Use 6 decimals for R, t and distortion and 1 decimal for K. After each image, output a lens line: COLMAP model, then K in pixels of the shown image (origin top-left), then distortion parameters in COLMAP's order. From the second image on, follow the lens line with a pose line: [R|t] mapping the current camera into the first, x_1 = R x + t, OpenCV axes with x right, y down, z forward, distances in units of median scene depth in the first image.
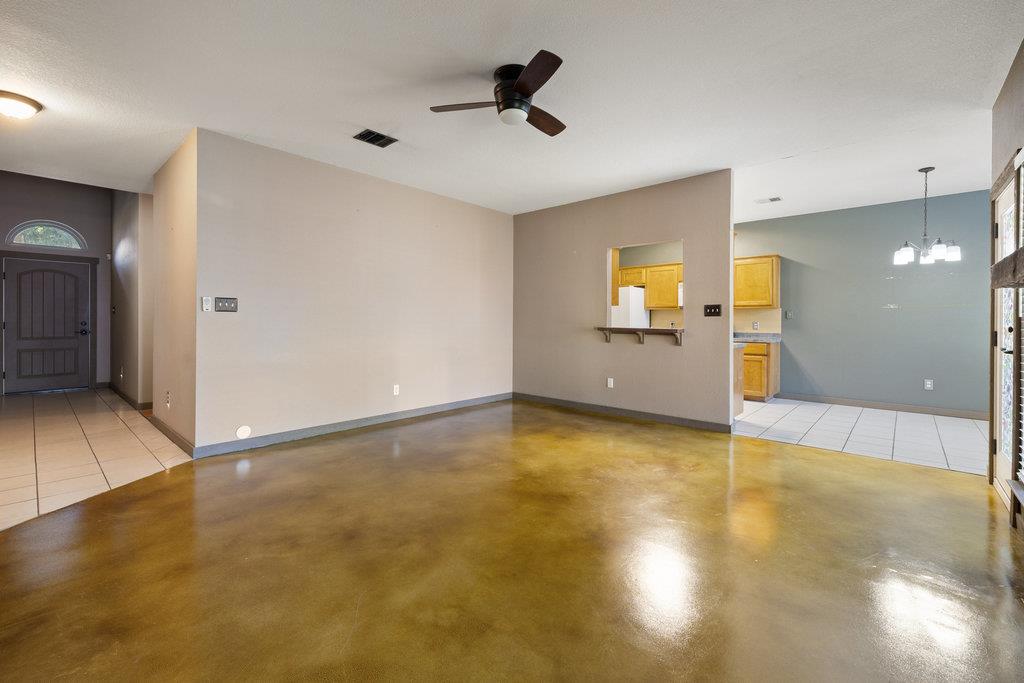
lens RADIAL K [[437.1, 0, 509.1], [0, 437.1, 329.0], [0, 0, 1]] dist [-0.003470, 0.001049]
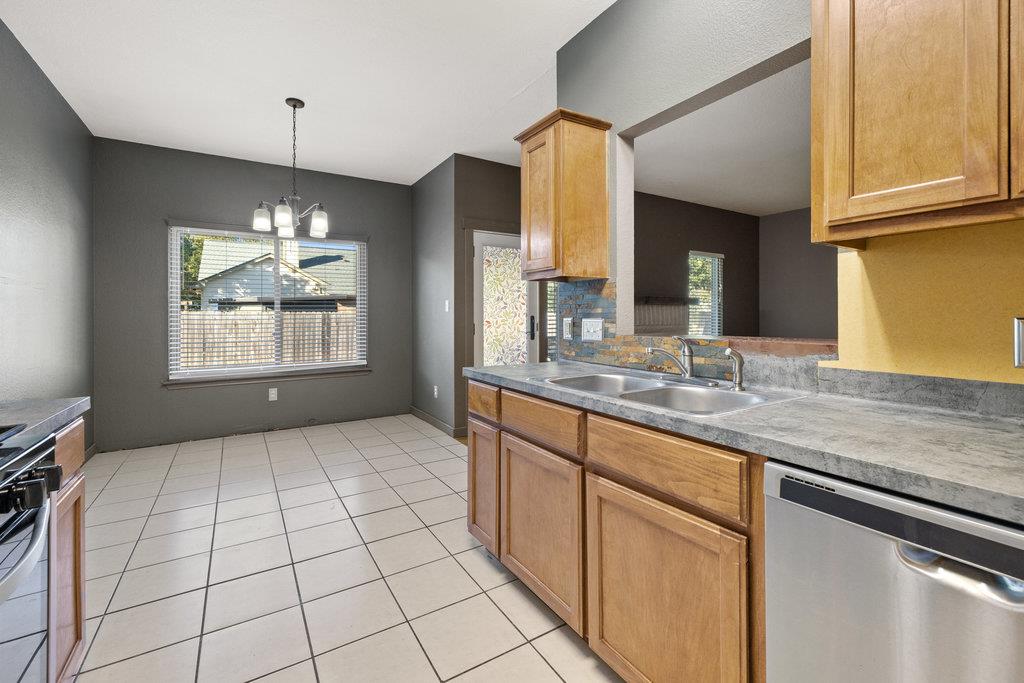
lens RADIAL K [[437.1, 0, 512.9], [0, 437.1, 313.5], [0, 0, 1]] dist [-0.003470, 0.001049]
pose [[-0.961092, -0.001773, 0.276222, 0.506192], [0.002454, 0.999885, 0.014955, -0.038211], [-0.276217, 0.015051, -0.960977, 1.914933]]
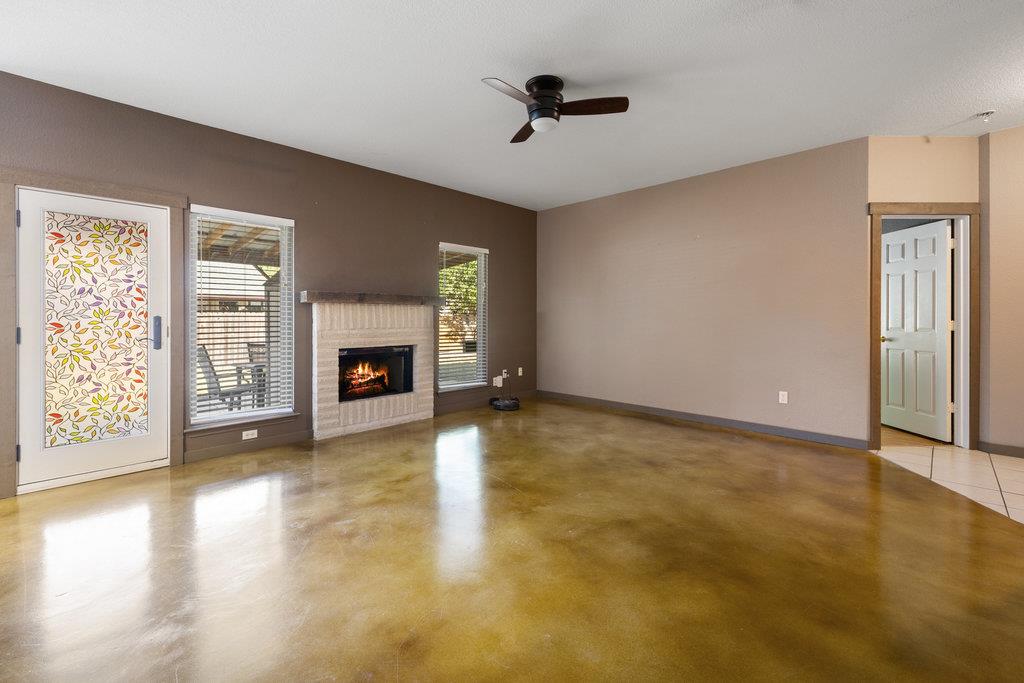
lens RADIAL K [[437.1, 0, 509.6], [0, 437.1, 319.5], [0, 0, 1]] dist [-0.003470, 0.001049]
pose [[-0.998839, -0.005505, 0.047848, 0.031343], [-0.004443, 0.999742, 0.022263, -0.028783], [-0.047958, 0.022024, -0.998606, 1.554096]]
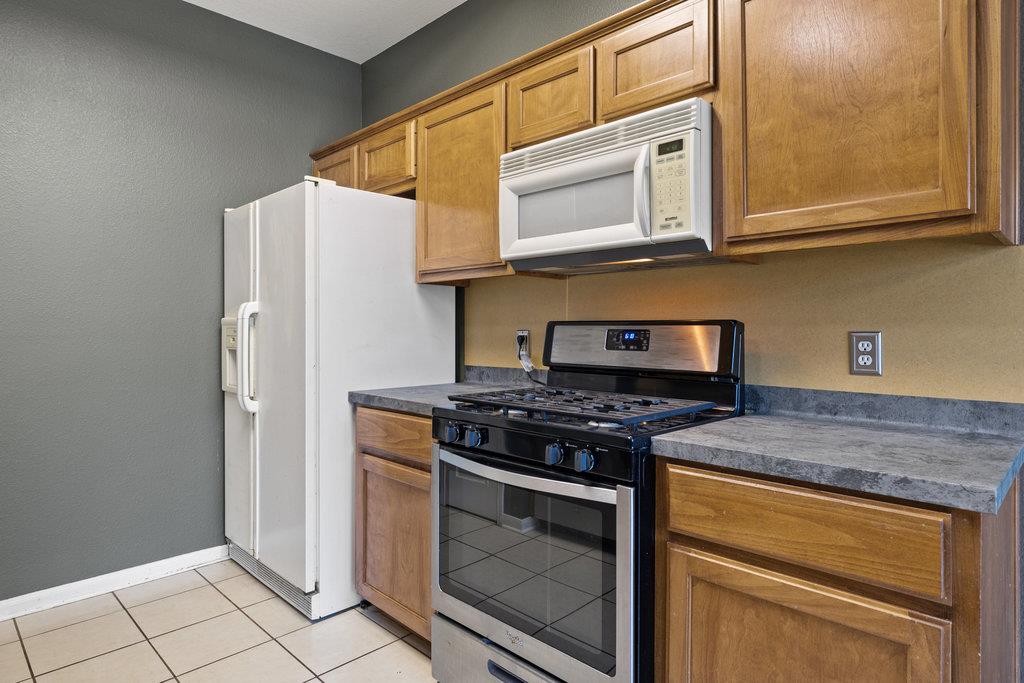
lens RADIAL K [[596.1, 0, 508.1], [0, 596.1, 326.7], [0, 0, 1]] dist [0.002438, -0.003511]
pose [[0.997725, -0.007975, -0.066949, 0.793246], [0.006731, 0.999801, -0.018777, -0.026286], [0.067086, 0.018284, 0.997580, 1.366293]]
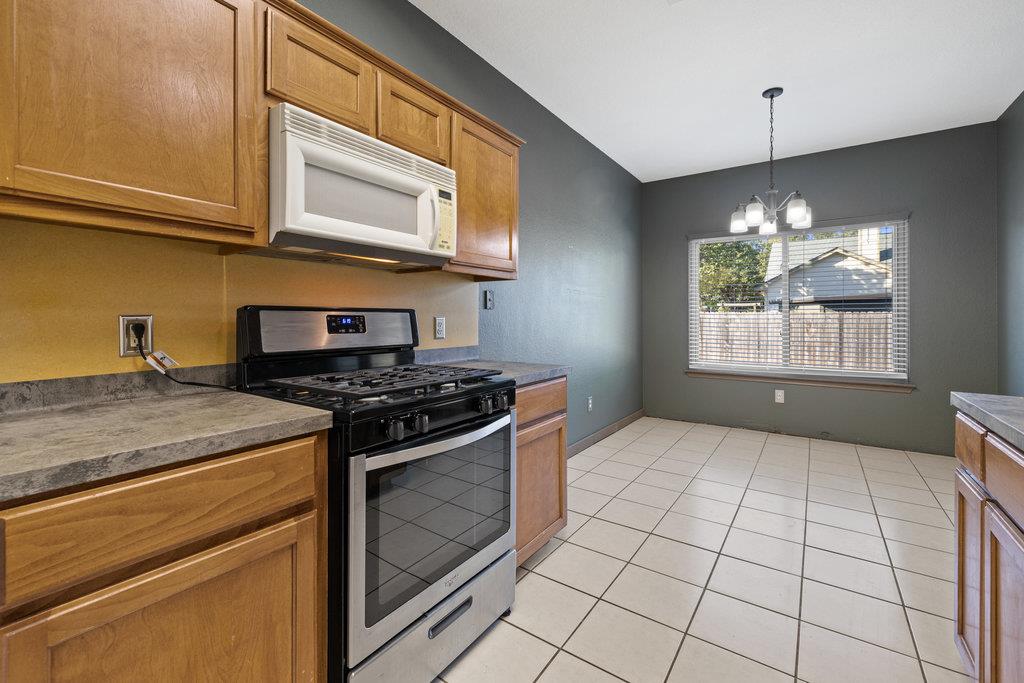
lens RADIAL K [[437.1, 0, 498.2], [0, 437.1, 315.7], [0, 0, 1]] dist [-0.003470, 0.001049]
pose [[-0.098696, -0.003340, 0.995112, 0.388012], [0.016392, 0.999853, 0.004982, -0.032532], [-0.994983, 0.016803, -0.098627, 1.806031]]
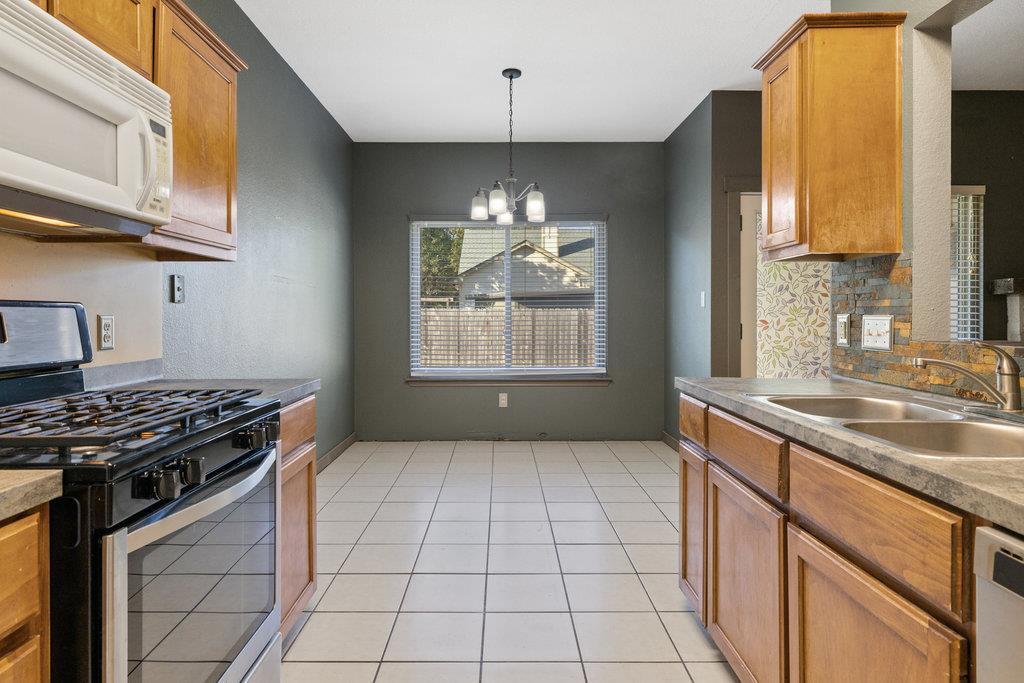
lens RADIAL K [[596.1, 0, 499.7], [0, 596.1, 311.9], [0, 0, 1]] dist [0.002438, -0.003511]
pose [[-0.665156, -0.002970, 0.746699, 0.387436], [0.009750, 0.999872, 0.012662, -0.035039], [-0.746641, 0.015703, -0.665042, 1.921410]]
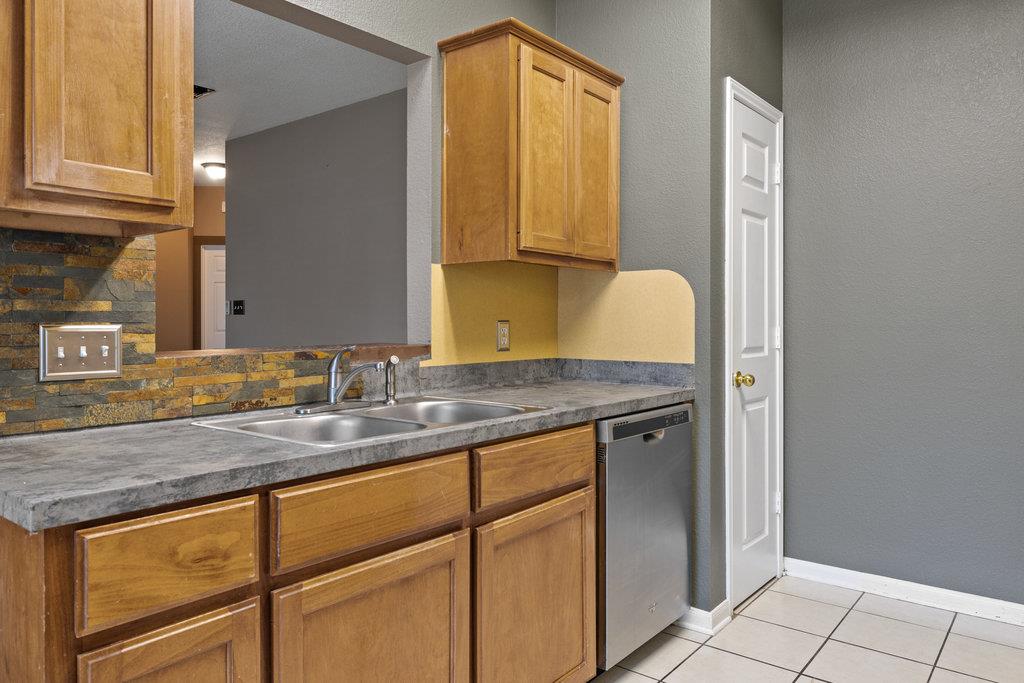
lens RADIAL K [[717.6, 0, 509.8], [0, 717.6, 319.9], [0, 0, 1]] dist [-0.003187, 0.005379]
pose [[0.055303, -0.006667, -0.998447, 1.016856], [-0.018329, 0.999802, -0.007691, -0.025551], [0.998301, 0.018725, 0.055170, 1.523358]]
